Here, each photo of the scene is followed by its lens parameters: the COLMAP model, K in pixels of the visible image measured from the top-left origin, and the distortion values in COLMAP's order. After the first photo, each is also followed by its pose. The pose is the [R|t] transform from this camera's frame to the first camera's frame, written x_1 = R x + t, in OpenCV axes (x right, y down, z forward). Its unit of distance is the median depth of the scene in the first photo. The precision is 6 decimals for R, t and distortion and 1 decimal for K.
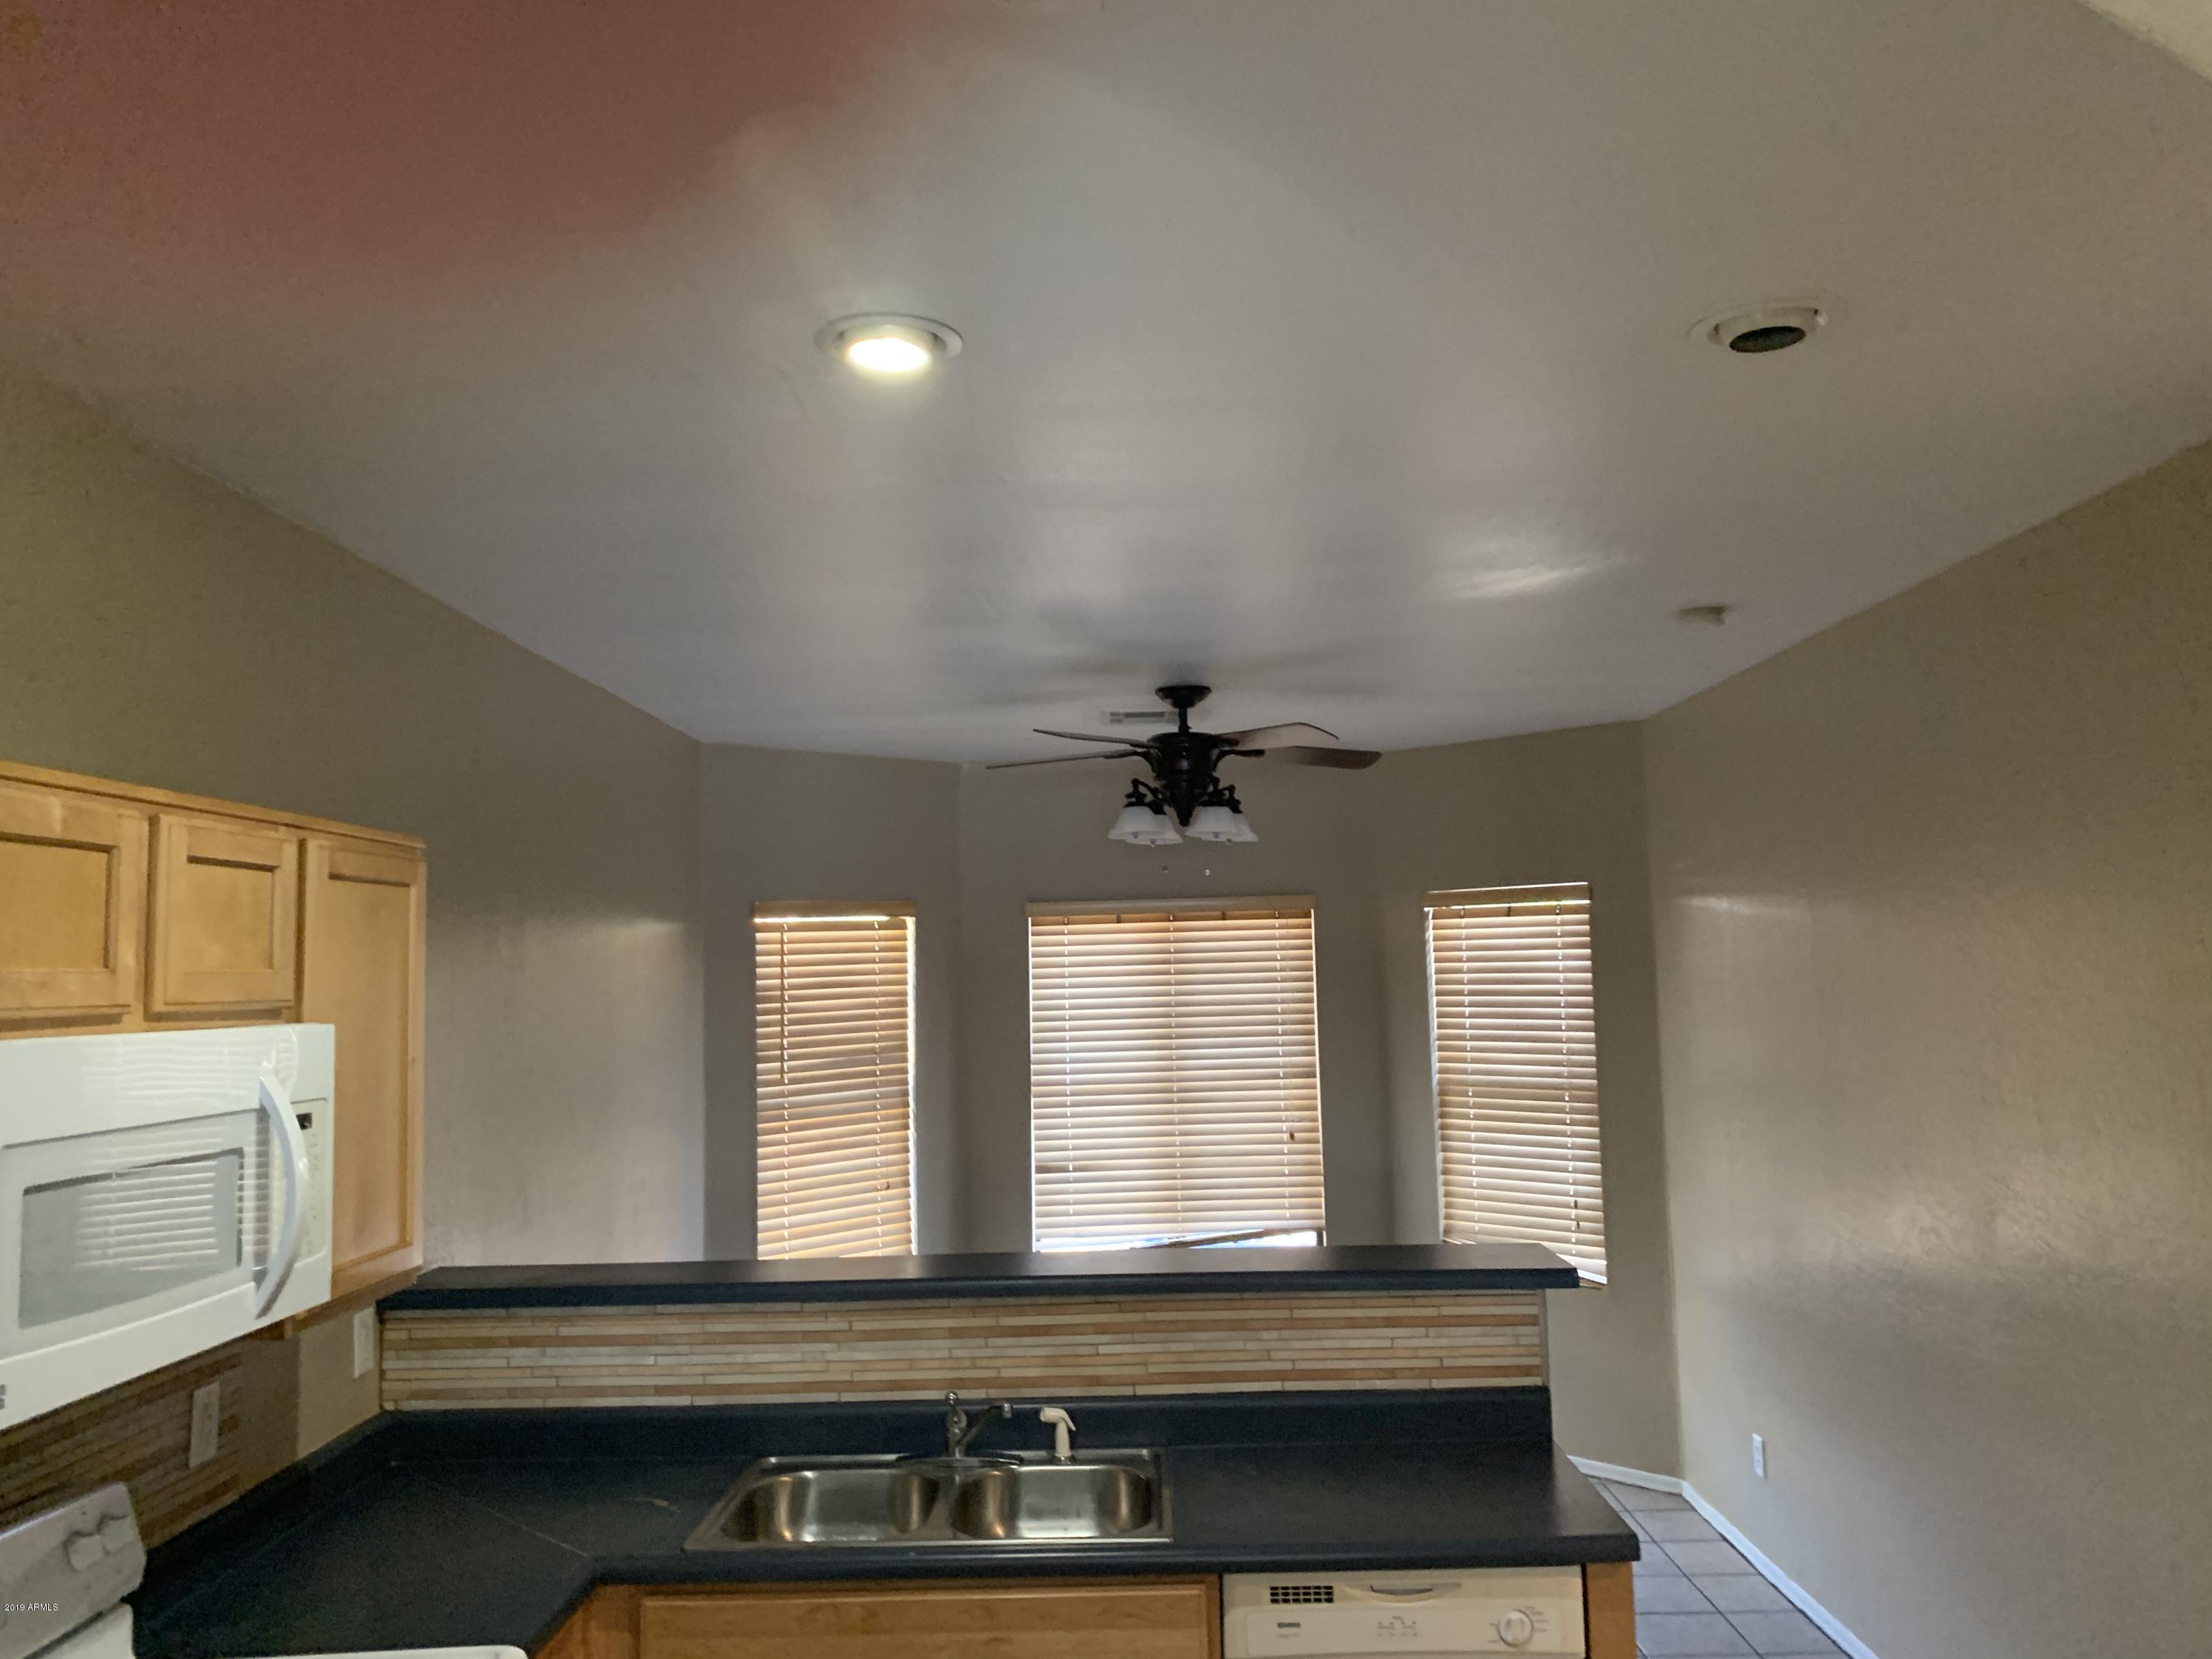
lens RADIAL K [[1681.1, 0, 1114.5], [0, 1681.1, 829.1], [0, 0, 1]] dist [0.035395, -0.046568]
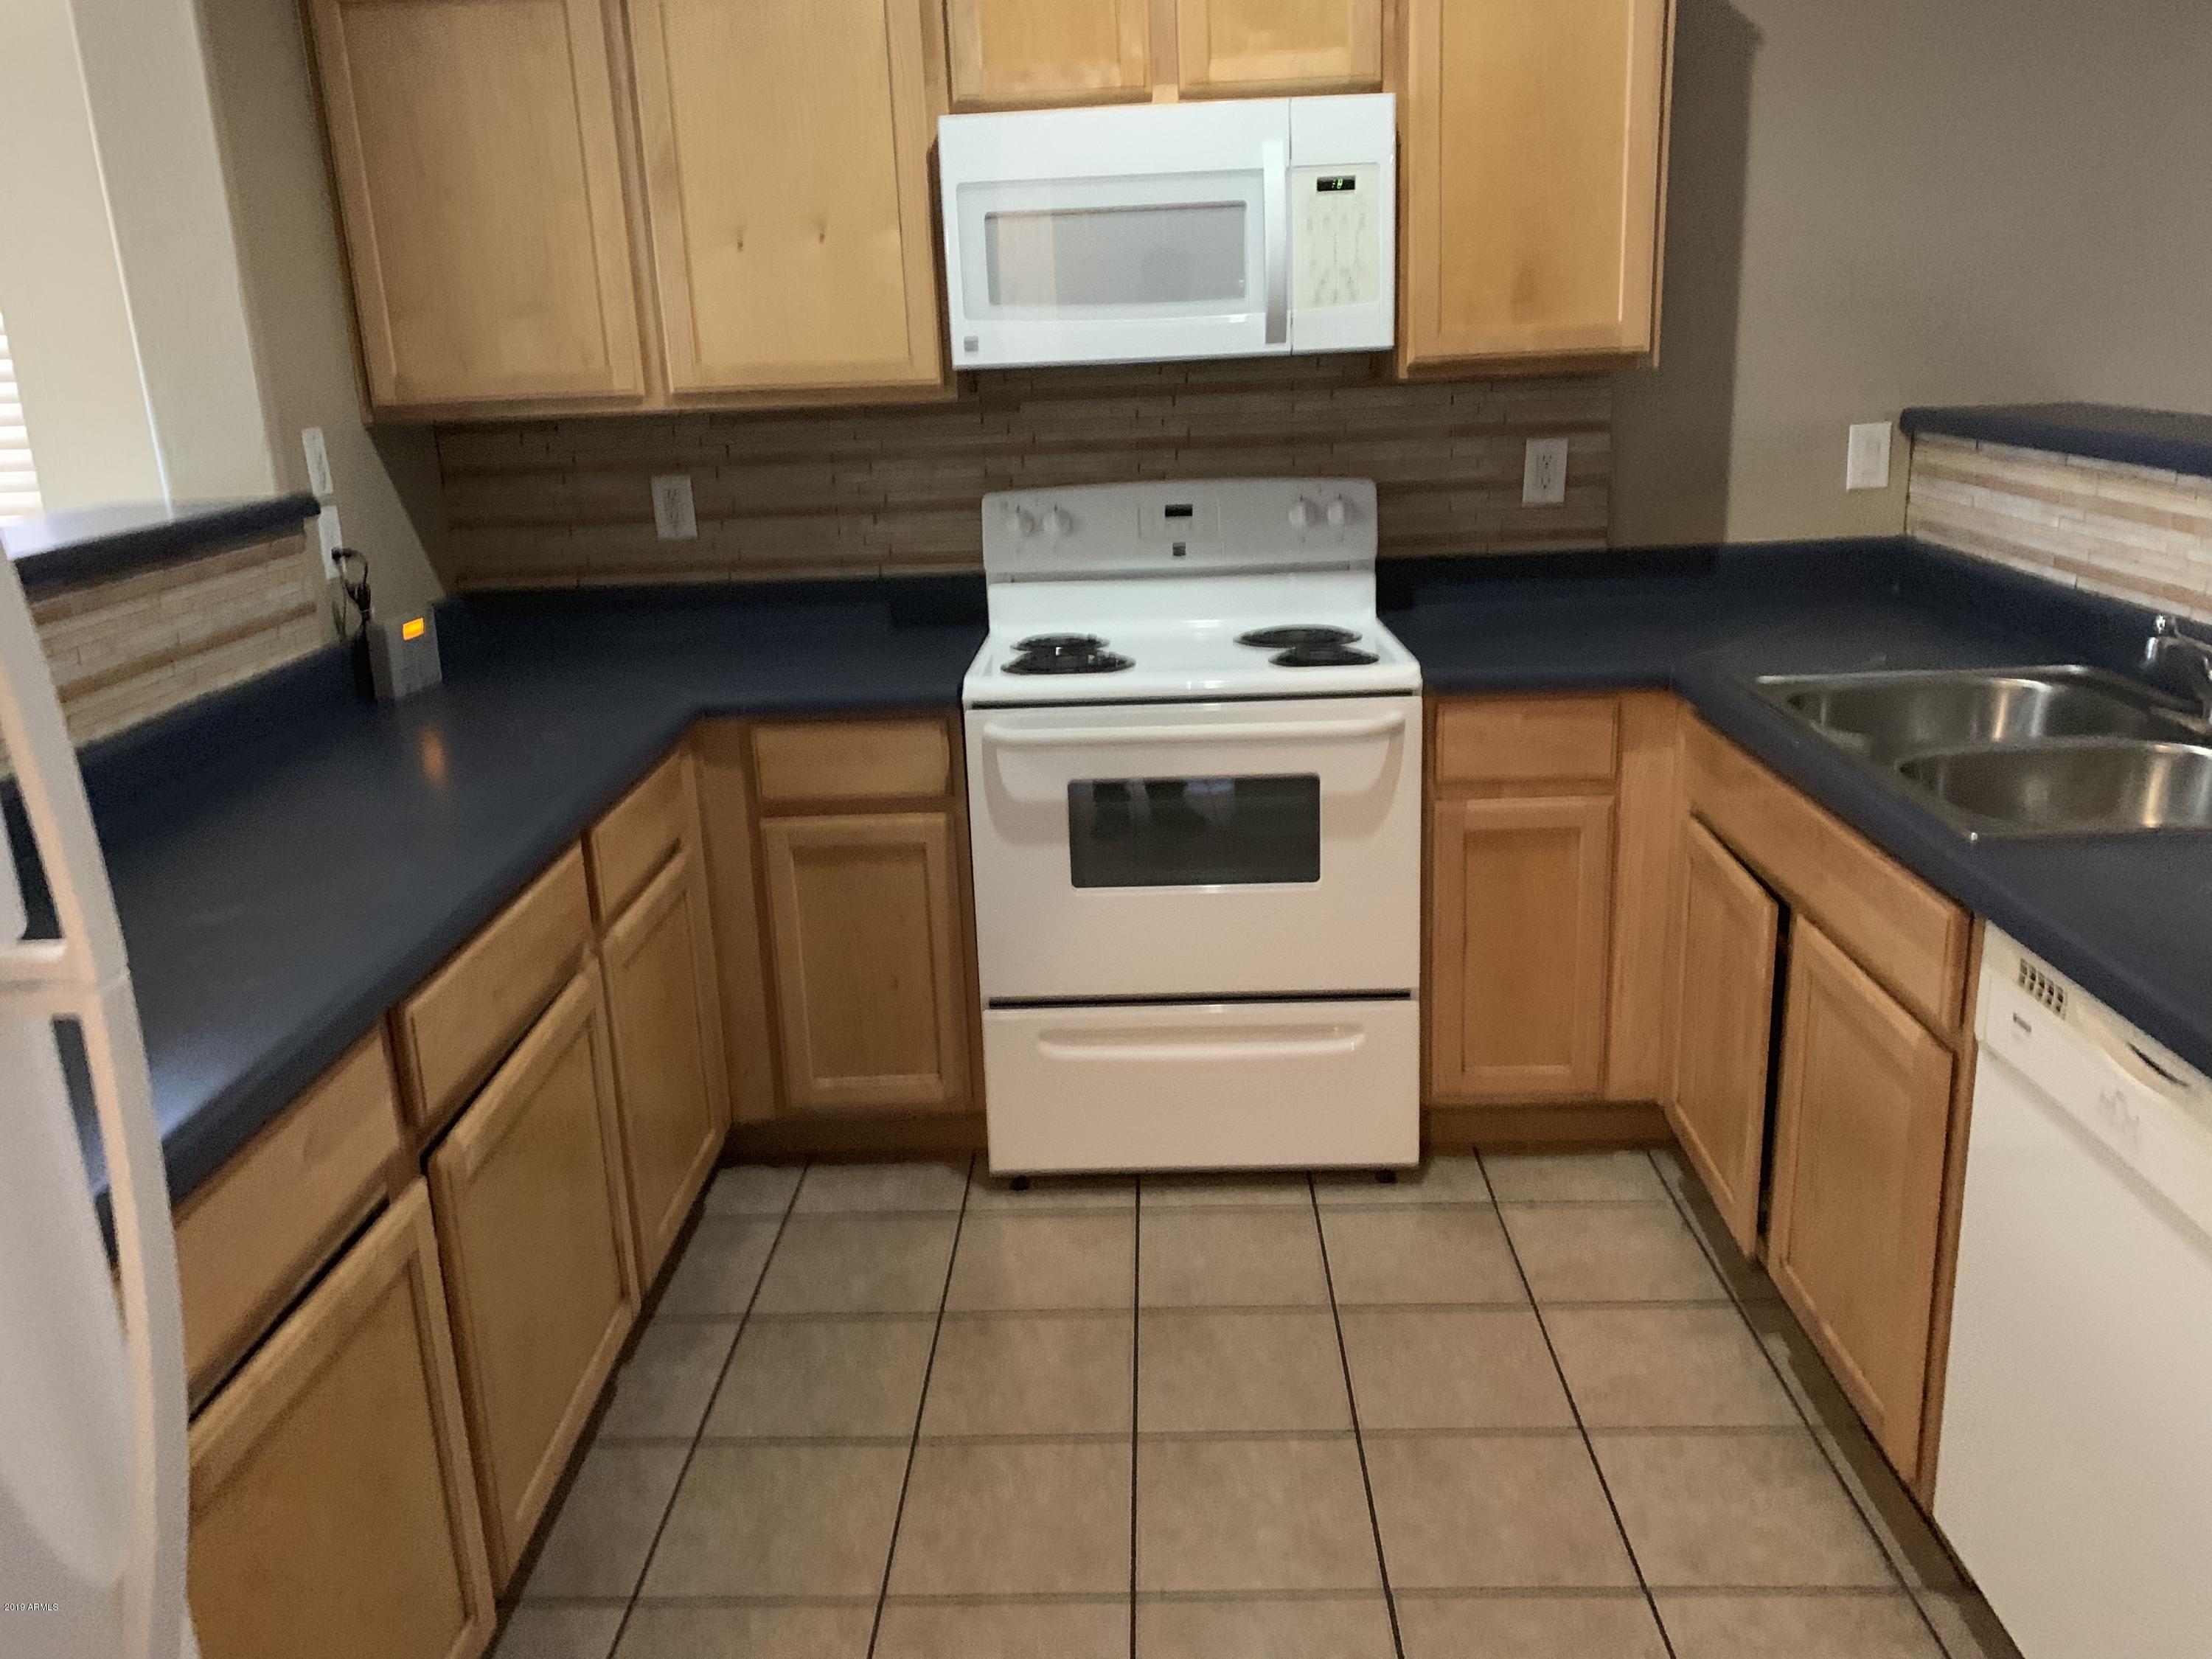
lens RADIAL K [[1681.1, 0, 1095.1], [0, 1681.1, 813.0], [0, 0, 1]] dist [0.035395, -0.046568]
pose [[-0.024649, 0.303875, -0.952393, 0.360911], [0.131074, 0.945441, 0.298264, 0.099780], [0.991066, -0.117482, -0.063135, 0.398659]]
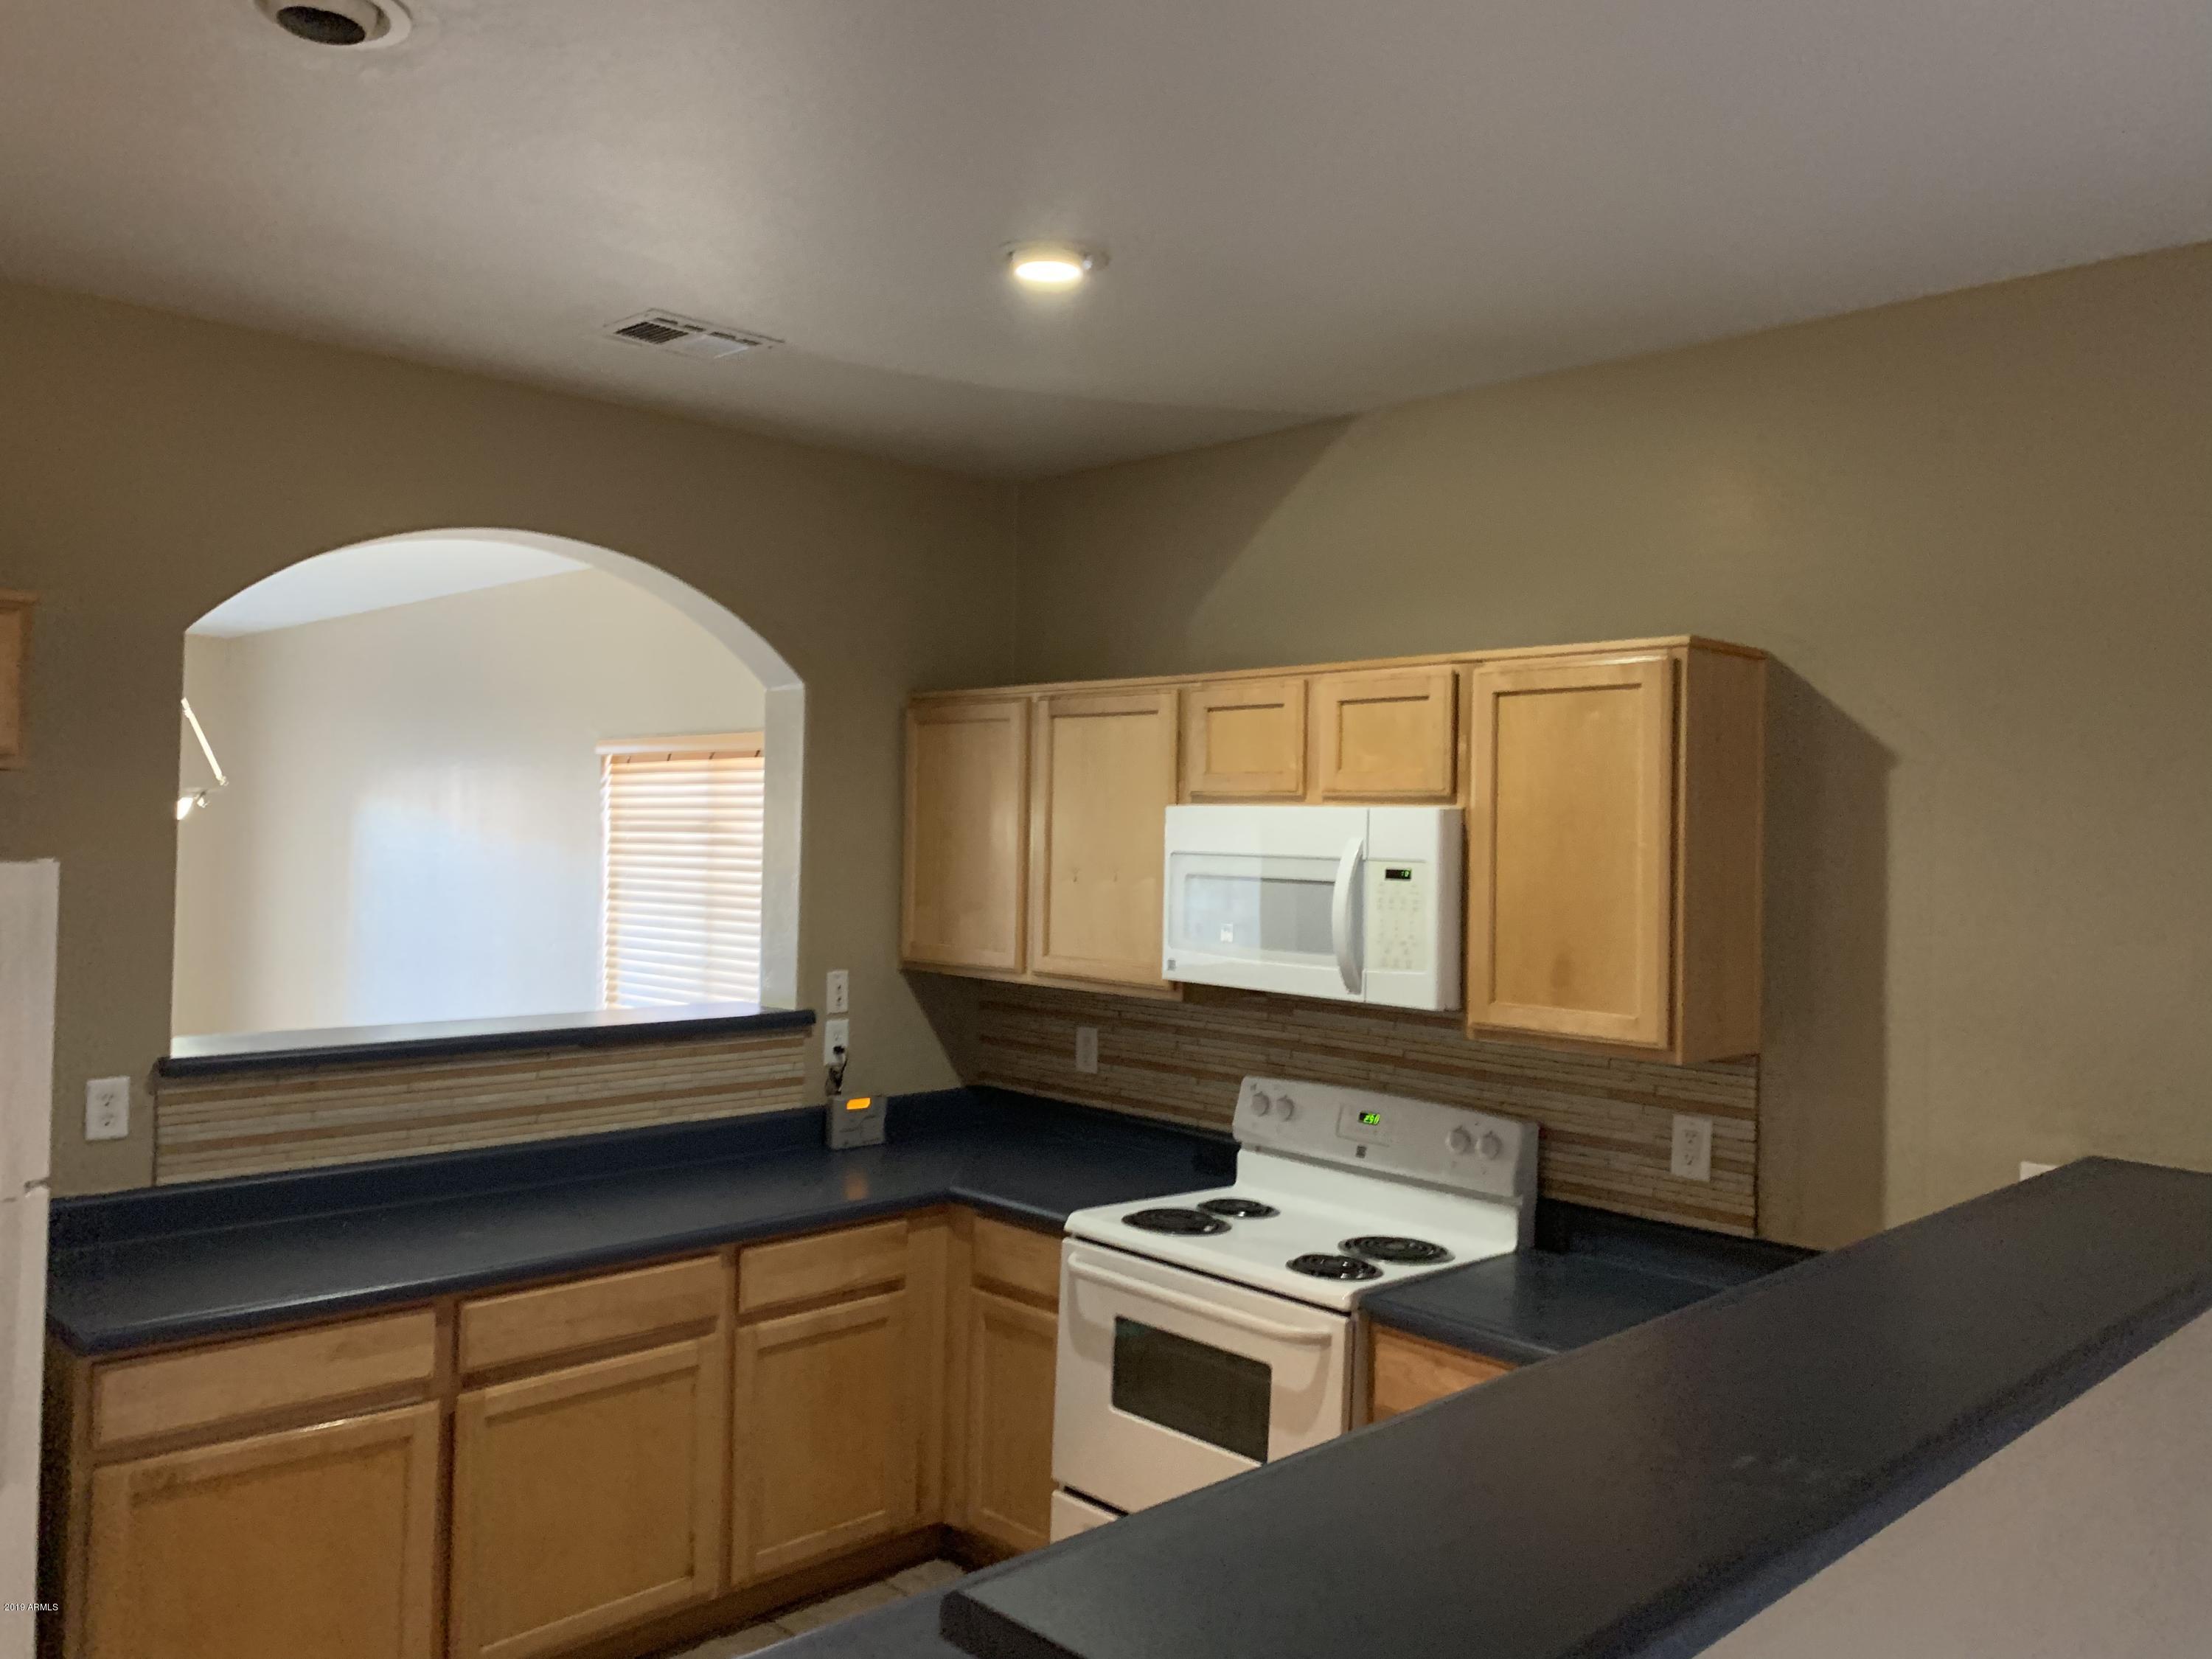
lens RADIAL K [[1681.1, 0, 1098.1], [0, 1681.1, 810.7], [0, 0, 1]] dist [0.035395, -0.046568]
pose [[-0.714310, 0.000446, -0.699830, 0.322122], [0.055693, 0.996865, -0.056209, 0.086116], [0.697610, -0.079126, -0.712095, 0.854950]]
